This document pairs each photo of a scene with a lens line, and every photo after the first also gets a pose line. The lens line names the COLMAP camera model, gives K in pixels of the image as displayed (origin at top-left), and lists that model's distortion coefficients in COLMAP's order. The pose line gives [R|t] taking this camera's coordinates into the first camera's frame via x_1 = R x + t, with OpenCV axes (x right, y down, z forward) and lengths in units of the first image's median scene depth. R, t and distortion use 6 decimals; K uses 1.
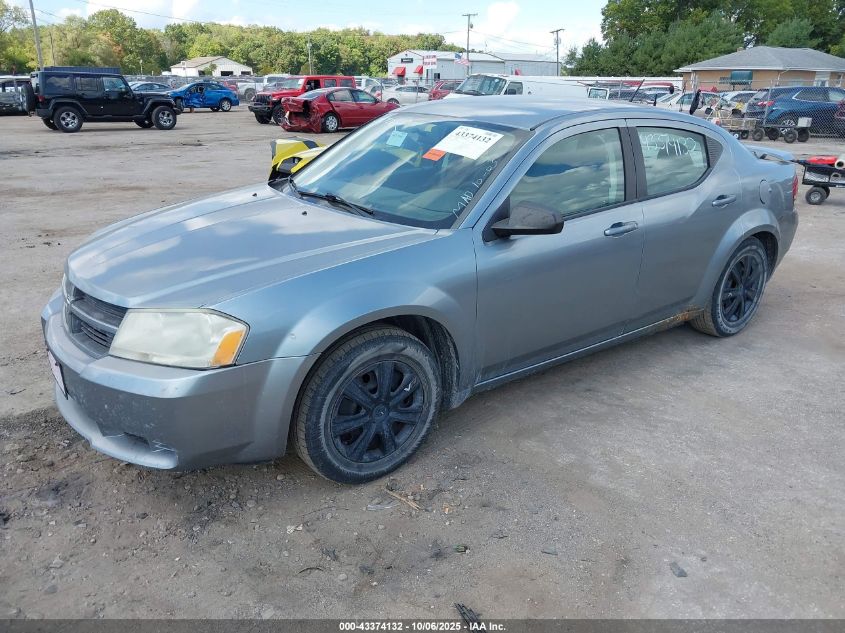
lens RADIAL K [[675.2, 0, 424.4], [0, 675.2, 315.2], [0, 0, 1]] dist [-0.009838, 0.020470]
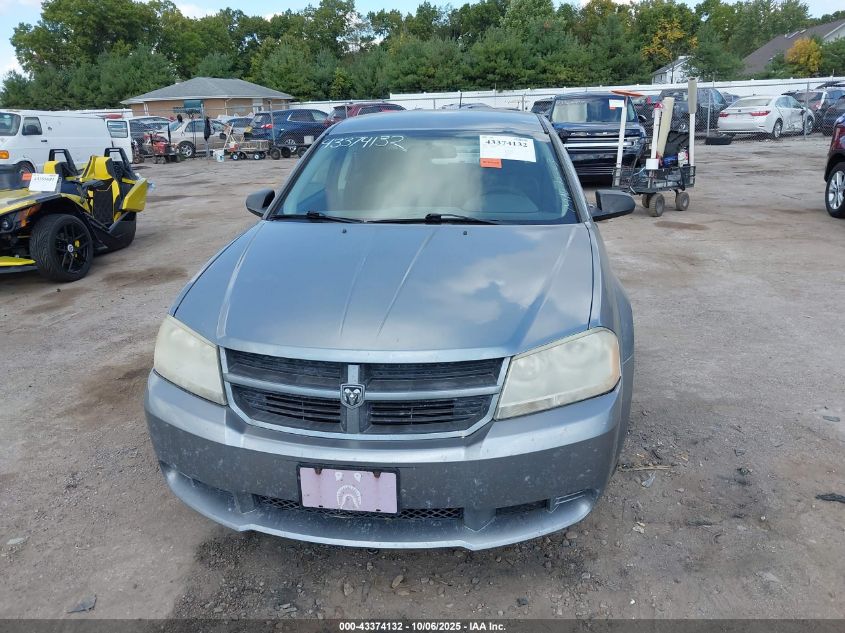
lens RADIAL K [[675.2, 0, 425.3], [0, 675.2, 313.4], [0, 0, 1]] dist [-0.009838, 0.020470]
pose [[0.713870, -0.240124, 0.657823, -0.107387], [0.269086, 0.961314, 0.058894, -0.014334], [-0.646516, 0.134968, 0.750867, 0.044187]]
